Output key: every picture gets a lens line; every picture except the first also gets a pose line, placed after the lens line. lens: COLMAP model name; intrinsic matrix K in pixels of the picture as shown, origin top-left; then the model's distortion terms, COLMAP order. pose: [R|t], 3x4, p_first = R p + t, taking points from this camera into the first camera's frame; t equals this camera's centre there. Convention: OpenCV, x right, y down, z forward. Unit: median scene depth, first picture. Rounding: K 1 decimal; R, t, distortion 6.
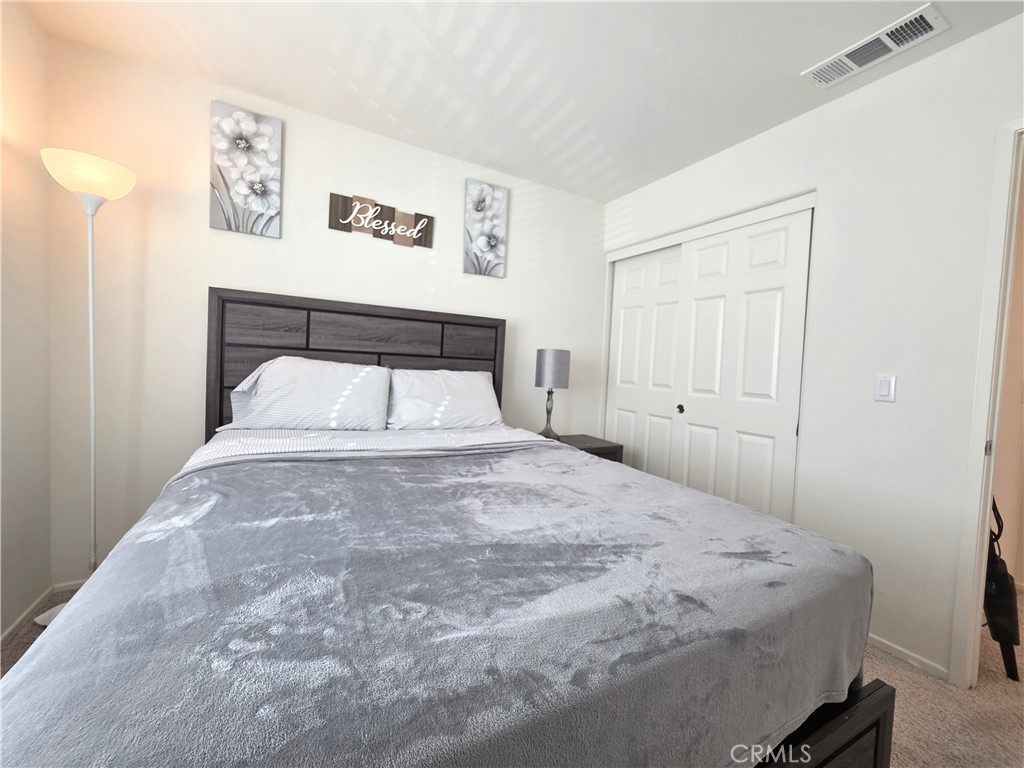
lens RADIAL K [[408.5, 0, 510.1], [0, 408.5, 380.1], [0, 0, 1]] dist [0.000383, 0.000339]
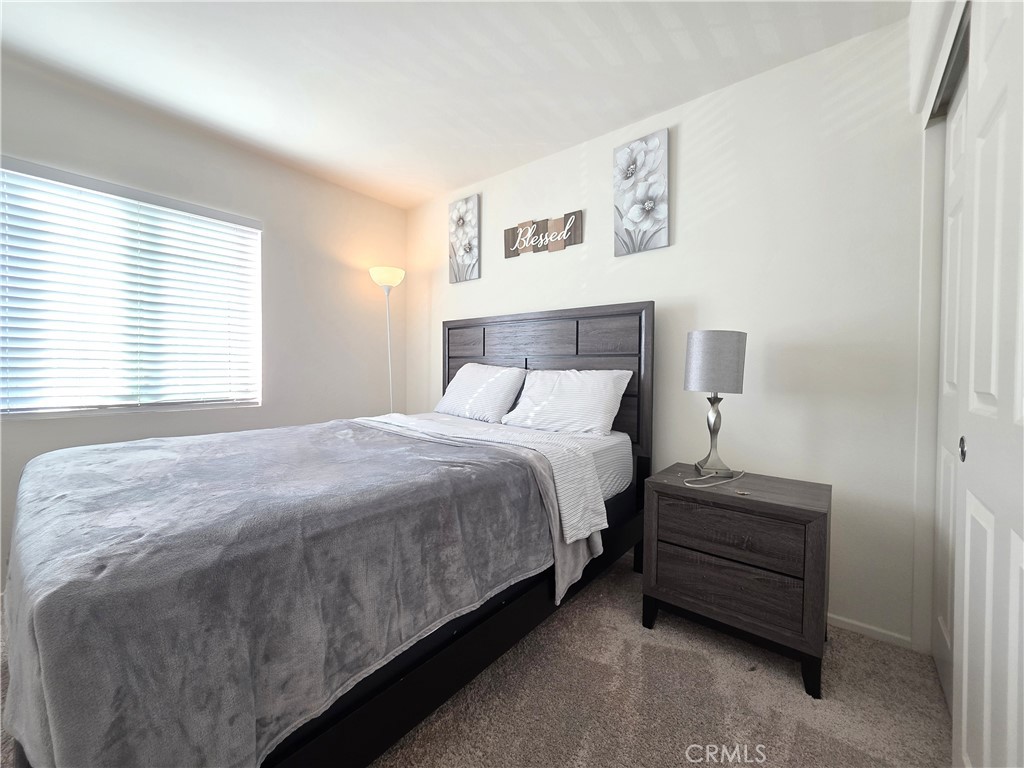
lens RADIAL K [[408.5, 0, 510.1], [0, 408.5, 380.1], [0, 0, 1]] dist [0.000383, 0.000339]
pose [[0.375569, -0.025349, -0.926448, 0.641748], [-0.031495, 0.998699, -0.040094, 0.040377], [0.926259, 0.044237, 0.374282, 0.526364]]
